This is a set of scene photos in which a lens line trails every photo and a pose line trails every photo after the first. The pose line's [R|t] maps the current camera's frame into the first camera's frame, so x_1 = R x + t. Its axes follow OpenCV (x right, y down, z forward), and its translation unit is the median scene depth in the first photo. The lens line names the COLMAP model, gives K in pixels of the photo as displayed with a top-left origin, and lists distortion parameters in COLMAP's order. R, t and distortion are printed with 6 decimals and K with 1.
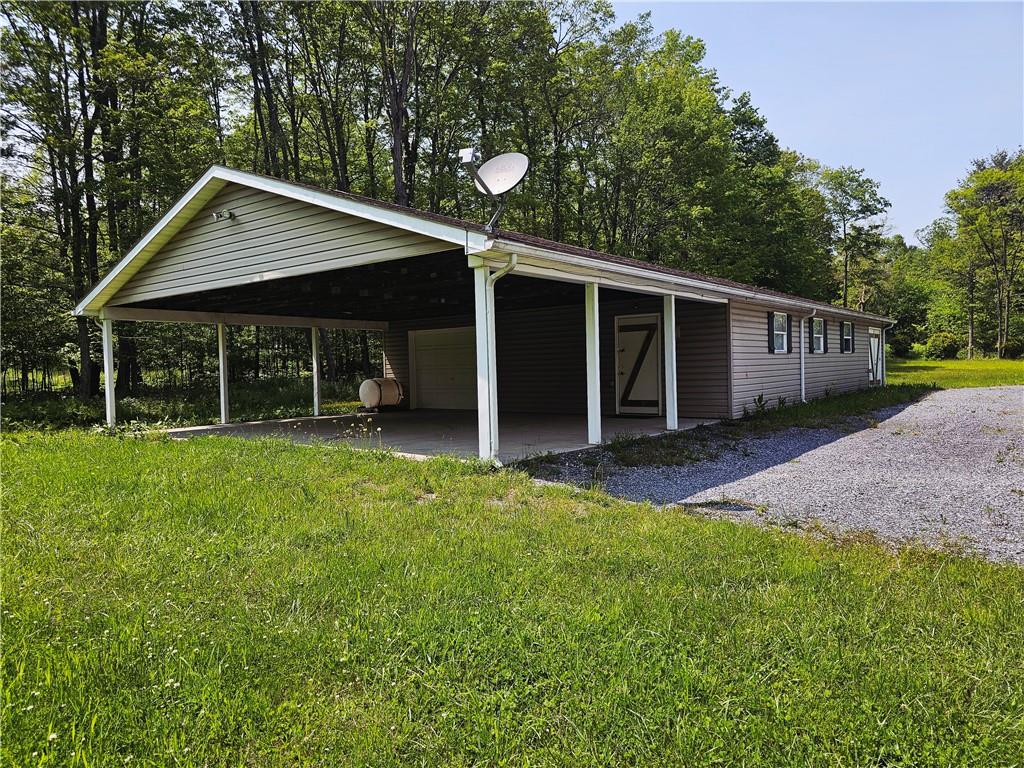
lens RADIAL K [[704.5, 0, 509.5], [0, 704.5, 381.8], [0, 0, 1]] dist [0.074885, -0.049770]
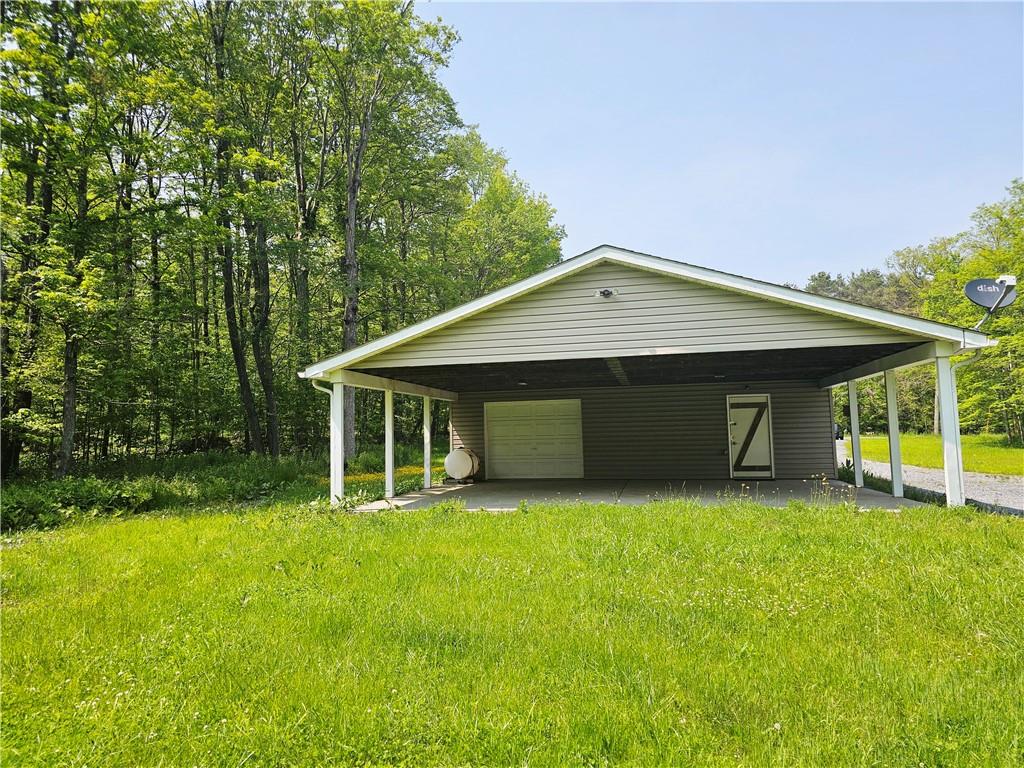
lens RADIAL K [[704.5, 0, 509.9], [0, 704.5, 385.7], [0, 0, 1]] dist [0.074885, -0.049770]
pose [[0.899873, 0.037208, 0.434563, -0.707074], [0.008475, 0.994675, -0.102714, 0.011216], [-0.436070, 0.096113, 0.894765, 0.086170]]
